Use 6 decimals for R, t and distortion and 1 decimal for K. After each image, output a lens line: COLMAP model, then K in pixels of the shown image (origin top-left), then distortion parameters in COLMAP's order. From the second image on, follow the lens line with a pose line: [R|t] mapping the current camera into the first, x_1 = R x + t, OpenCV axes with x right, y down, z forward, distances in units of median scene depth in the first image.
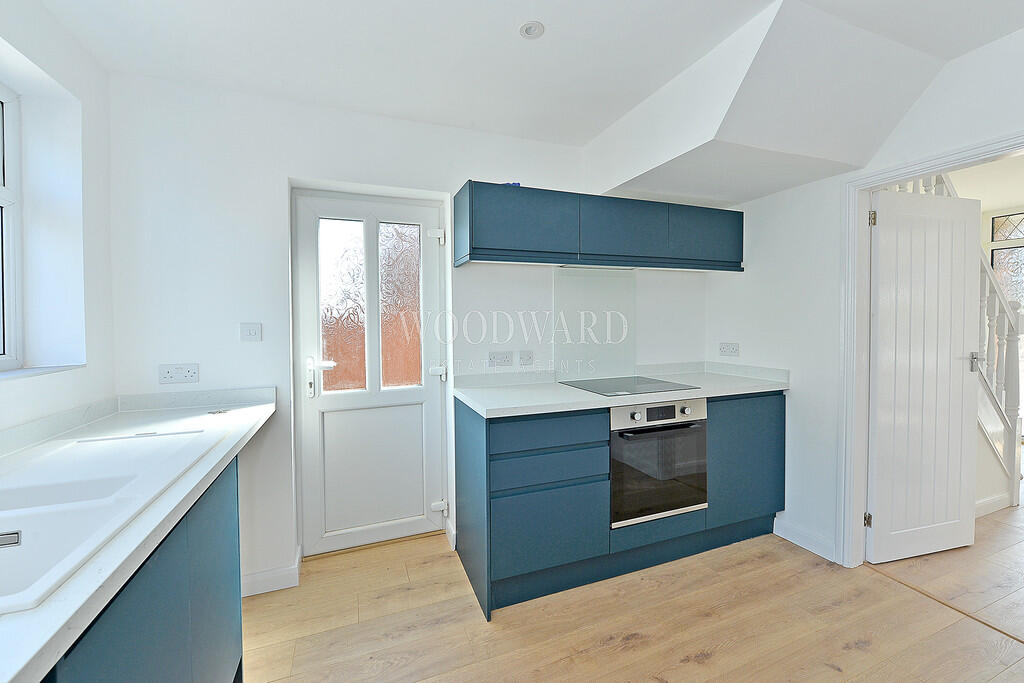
lens RADIAL K [[412.3, 0, 500.4], [0, 412.3, 323.6], [0, 0, 1]] dist [-0.008305, -0.000017]
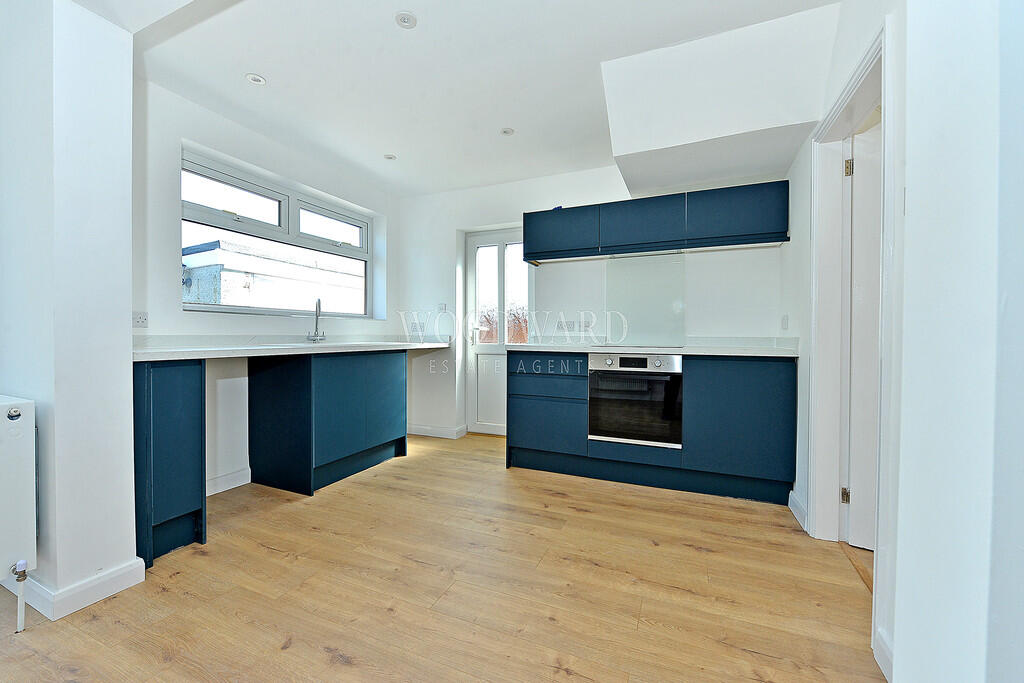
lens RADIAL K [[416.7, 0, 512.0], [0, 416.7, 341.5], [0, 0, 1]] dist [-0.011231, -0.000187]
pose [[0.702018, 0.024776, -0.711728, 1.015399], [-0.023548, 0.999656, 0.011573, 0.140305], [0.711770, 0.008635, 0.702360, -0.184780]]
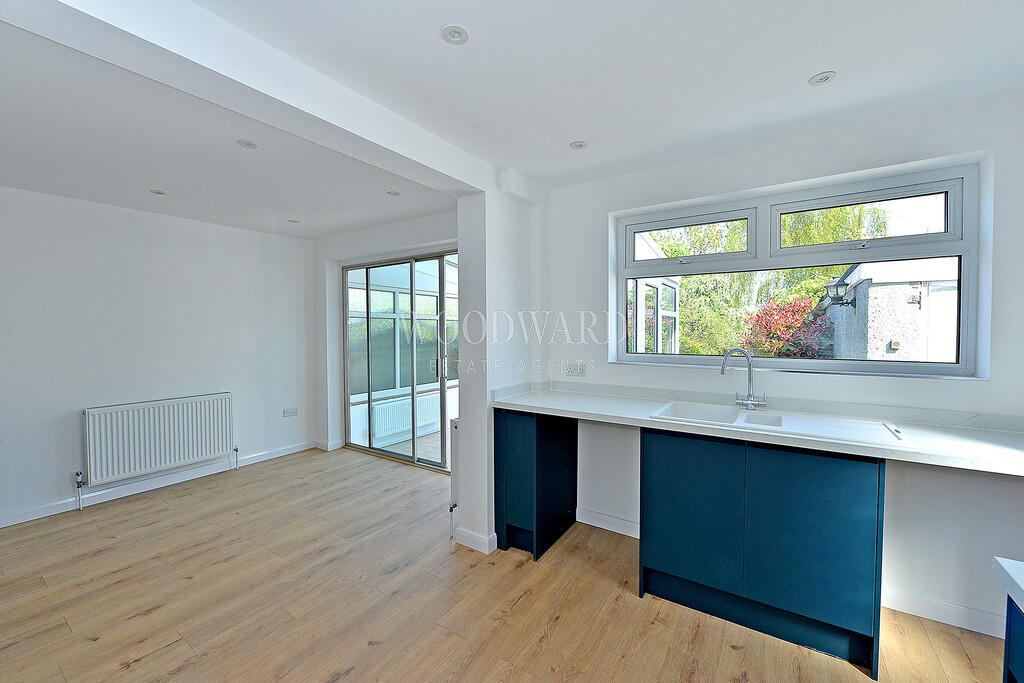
lens RADIAL K [[397.0, 0, 491.6], [0, 397.0, 340.1], [0, 0, 1]] dist [-0.009659, -0.000151]
pose [[-0.833273, 0.028456, -0.552129, 0.543873], [0.004829, 0.999011, 0.044200, -0.049150], [0.552840, 0.034164, -0.832587, 0.855642]]
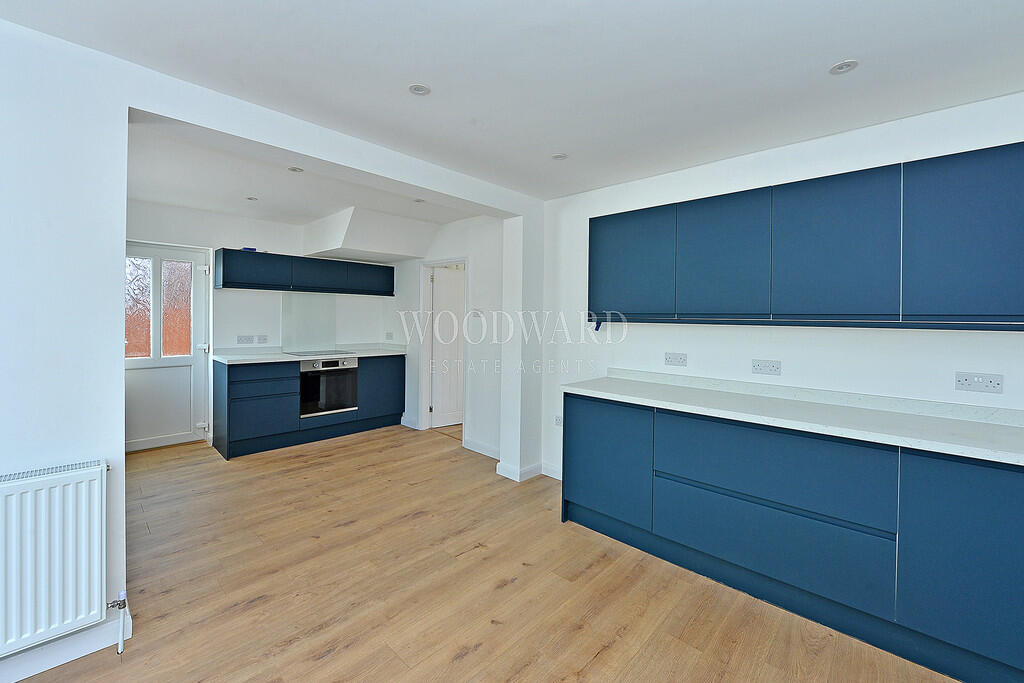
lens RADIAL K [[433.0, 0, 537.1], [0, 433.0, 323.0], [0, 0, 1]] dist [-0.013006, -0.000147]
pose [[0.883640, 0.020278, 0.467727, 0.275692], [-0.021471, 0.999766, -0.002781, -0.011510], [-0.467674, -0.007585, 0.883868, -1.415653]]
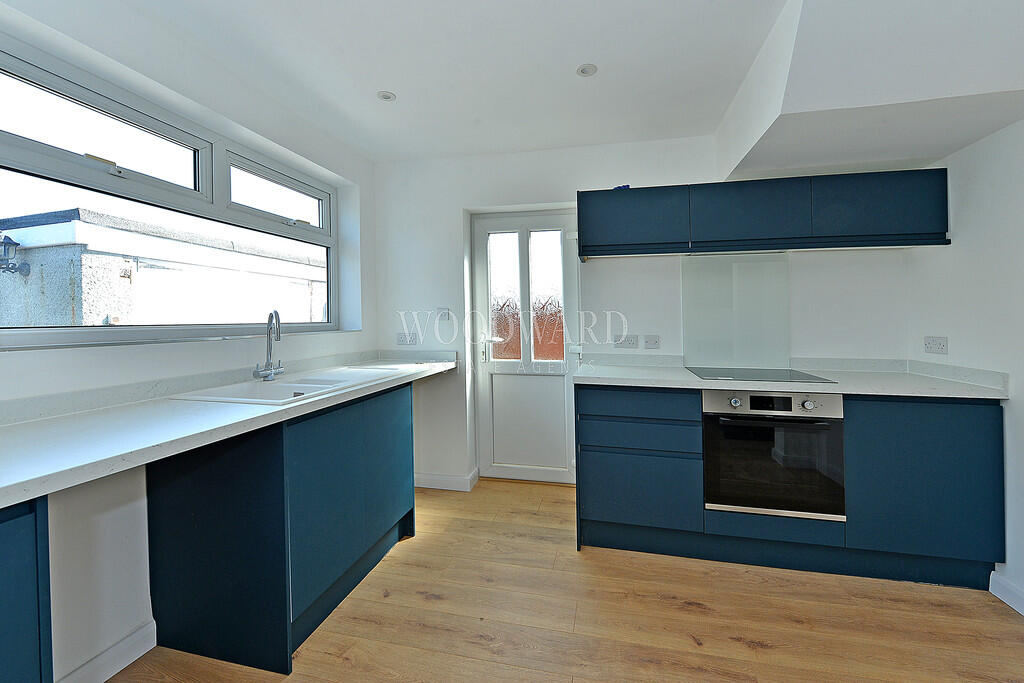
lens RADIAL K [[402.8, 0, 519.2], [0, 402.8, 319.9], [0, 0, 1]] dist [-0.008593, -0.000274]
pose [[0.841235, 0.013381, -0.540503, 0.384733], [-0.013003, 0.999905, 0.004516, 0.027947], [0.540513, 0.003229, 0.841330, -0.087508]]
